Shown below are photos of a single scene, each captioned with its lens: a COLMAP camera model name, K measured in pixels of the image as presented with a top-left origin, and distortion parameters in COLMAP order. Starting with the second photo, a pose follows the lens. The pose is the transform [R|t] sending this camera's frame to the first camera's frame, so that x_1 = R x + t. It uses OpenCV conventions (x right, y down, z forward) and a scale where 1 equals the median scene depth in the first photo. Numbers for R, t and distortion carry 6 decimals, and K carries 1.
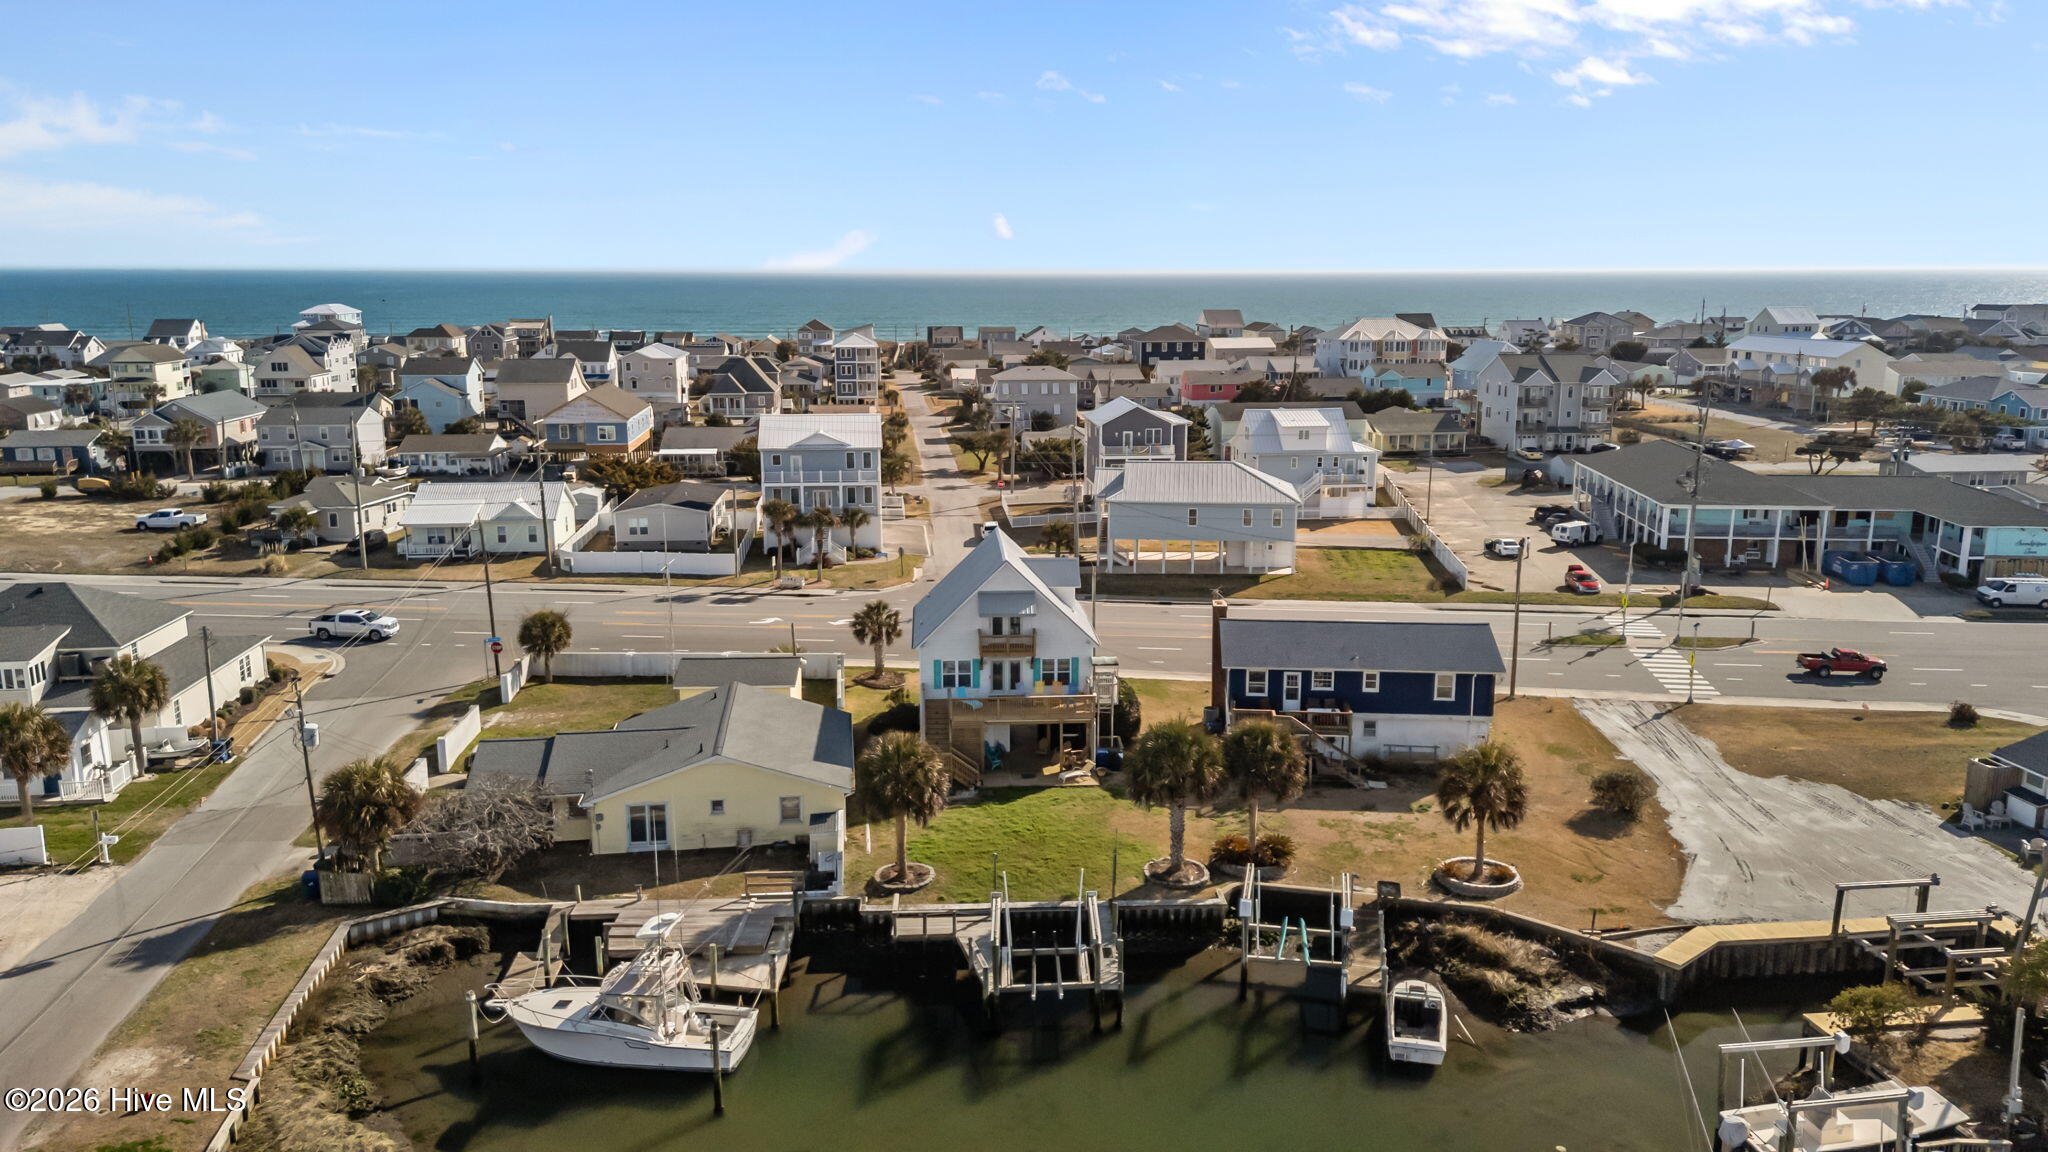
lens RADIAL K [[1534.3, 0, 1035.0], [0, 1534.3, 577.8], [0, 0, 1]] dist [0.096372, -0.110921]
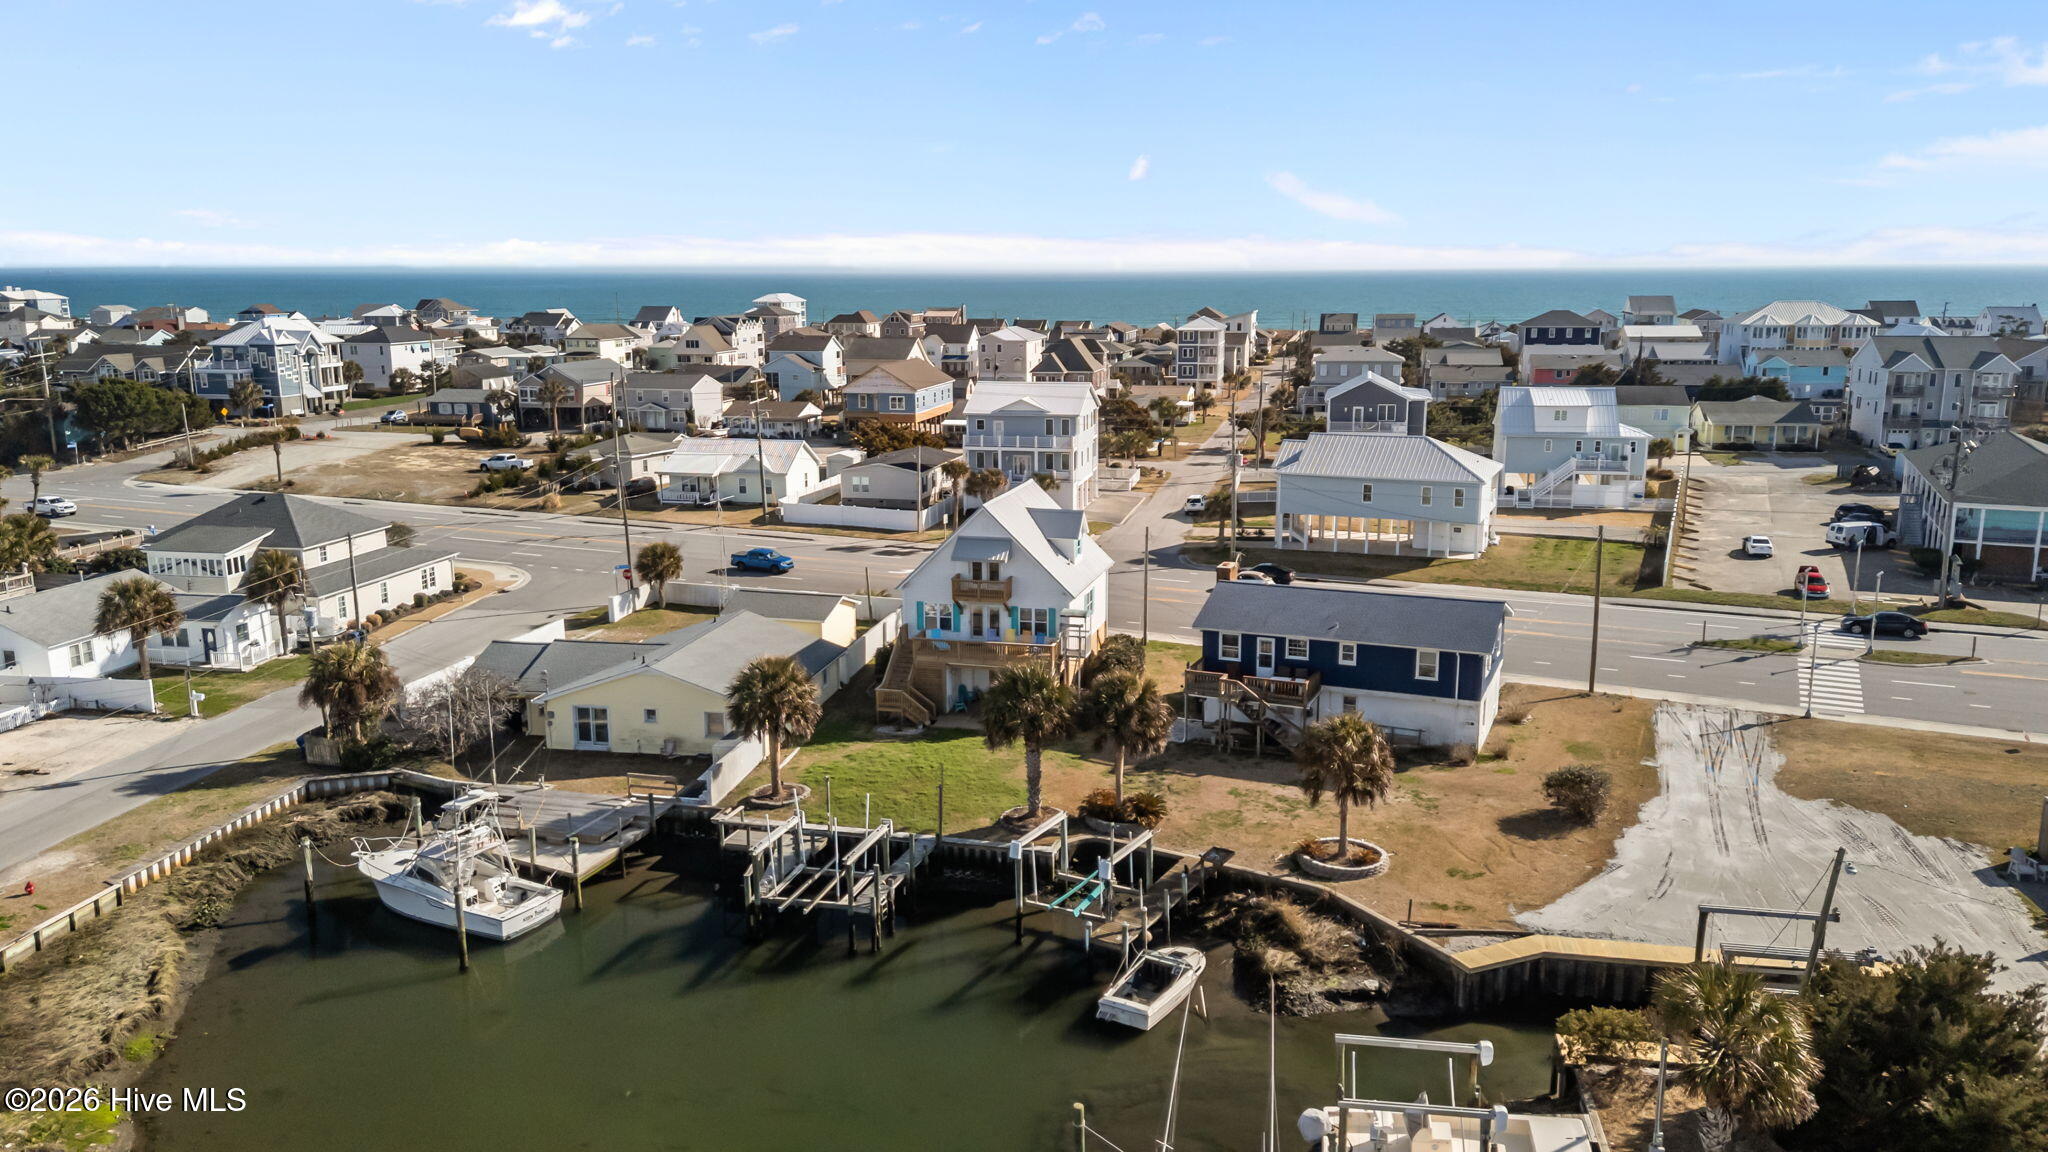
lens RADIAL K [[1534.3, 0, 1035.0], [0, 1534.3, 577.8], [0, 0, 1]] dist [0.096372, -0.110921]
pose [[0.947995, 0.059126, -0.312747, 0.269279], [-0.059159, 0.998204, 0.009392, 0.019949], [0.312740, 0.009598, 0.949790, 0.049157]]
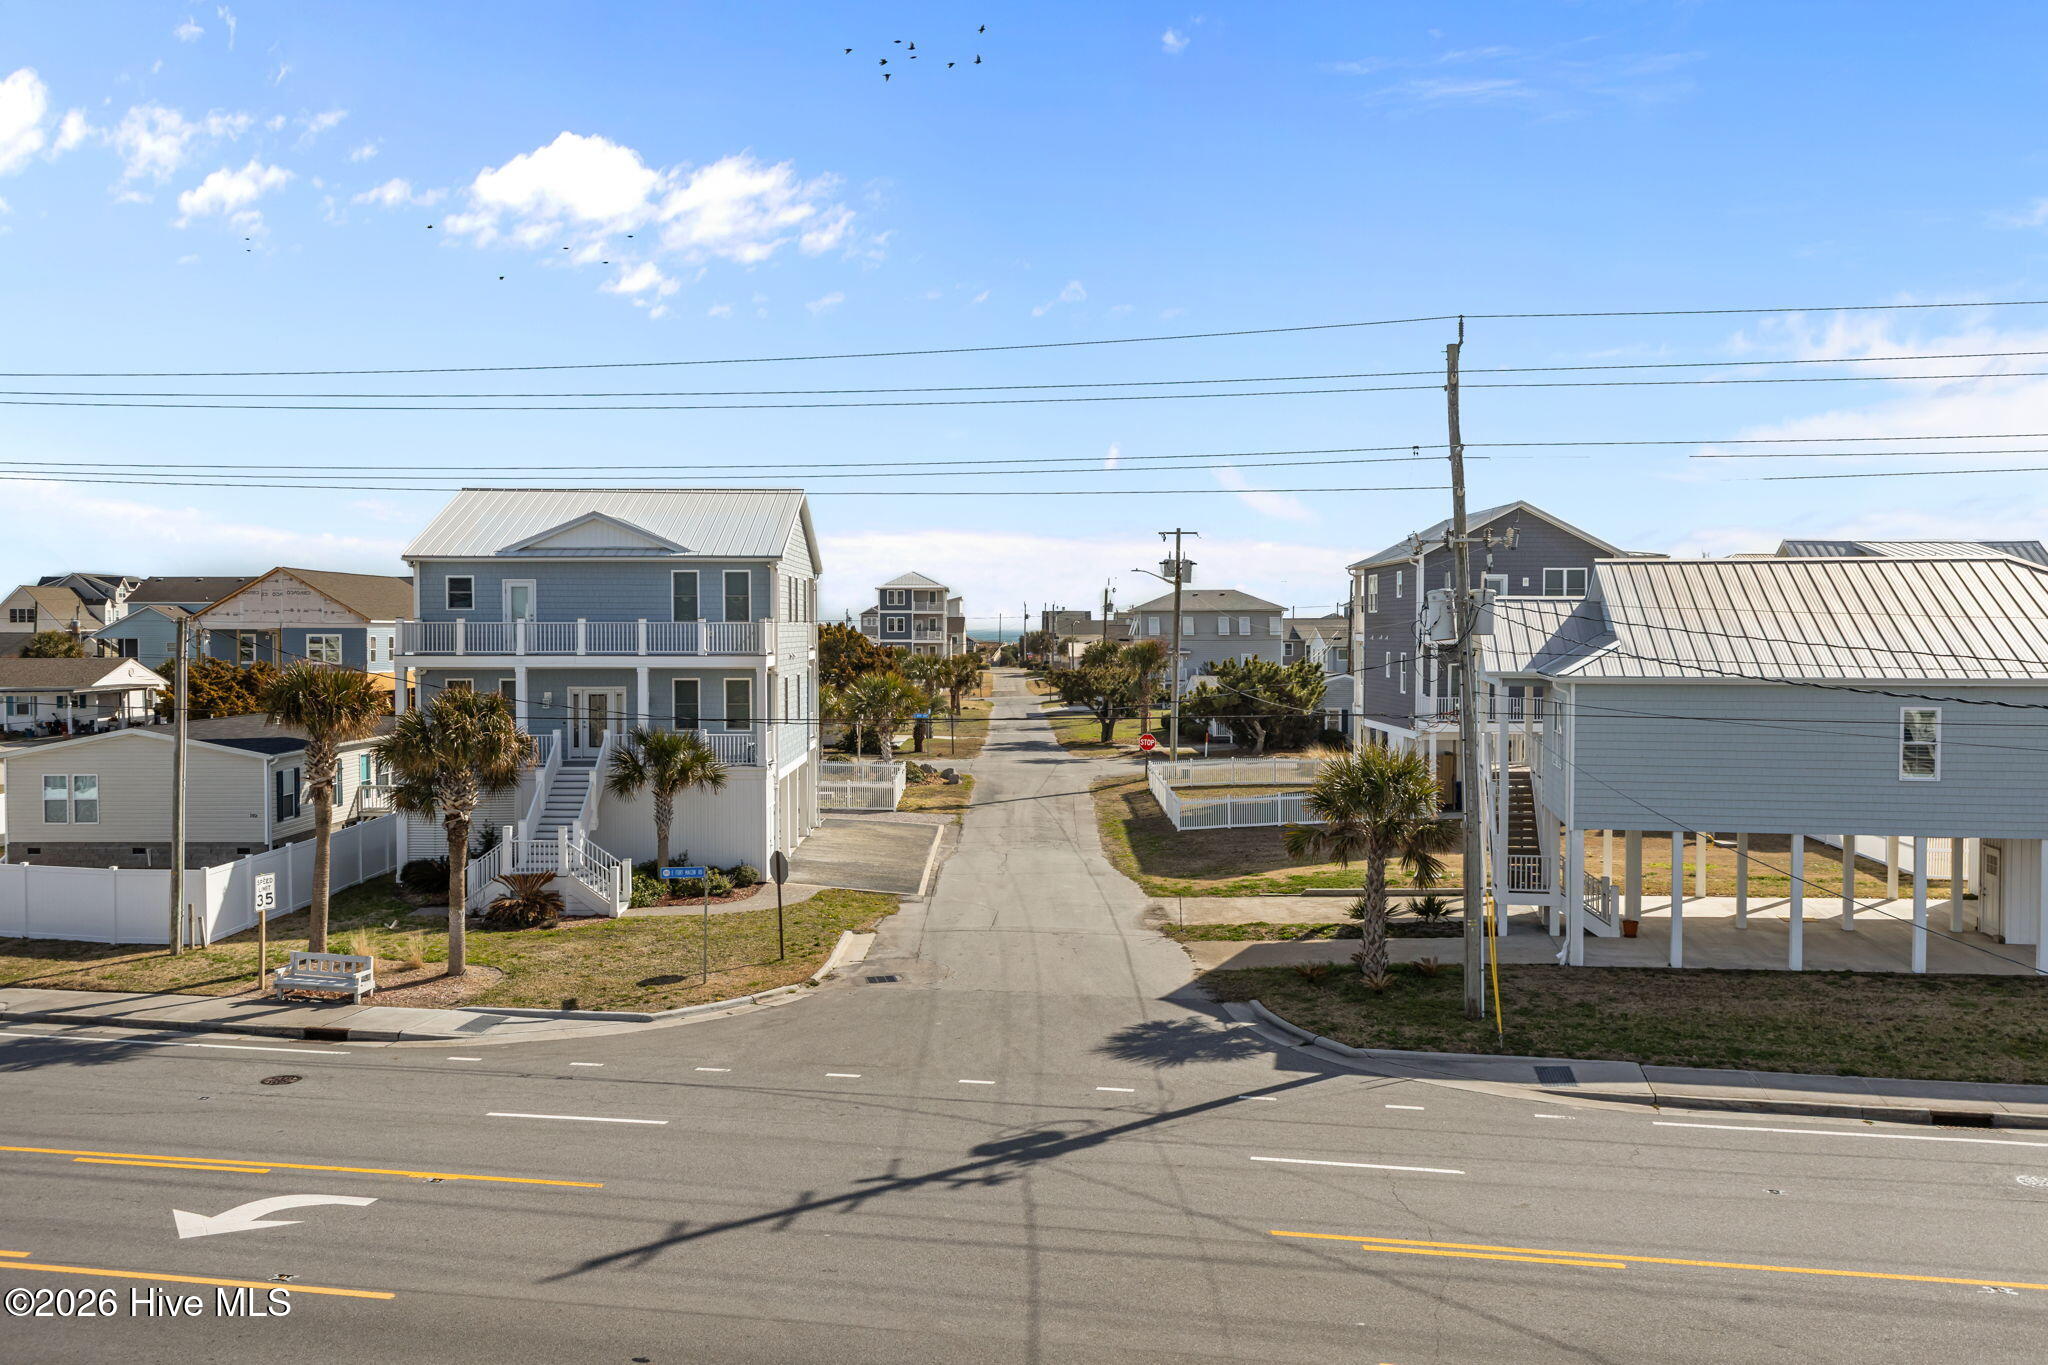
lens RADIAL K [[1658.8, 0, 1024.0], [0, 1658.8, 682.5], [0, 0, 1]] dist [0.010725, 0.001138]
pose [[0.995617, 0.001708, -0.093507, -0.023391], [-0.017152, 0.986209, -0.164613, -0.002768], [0.091936, 0.165496, 0.981916, 0.928079]]
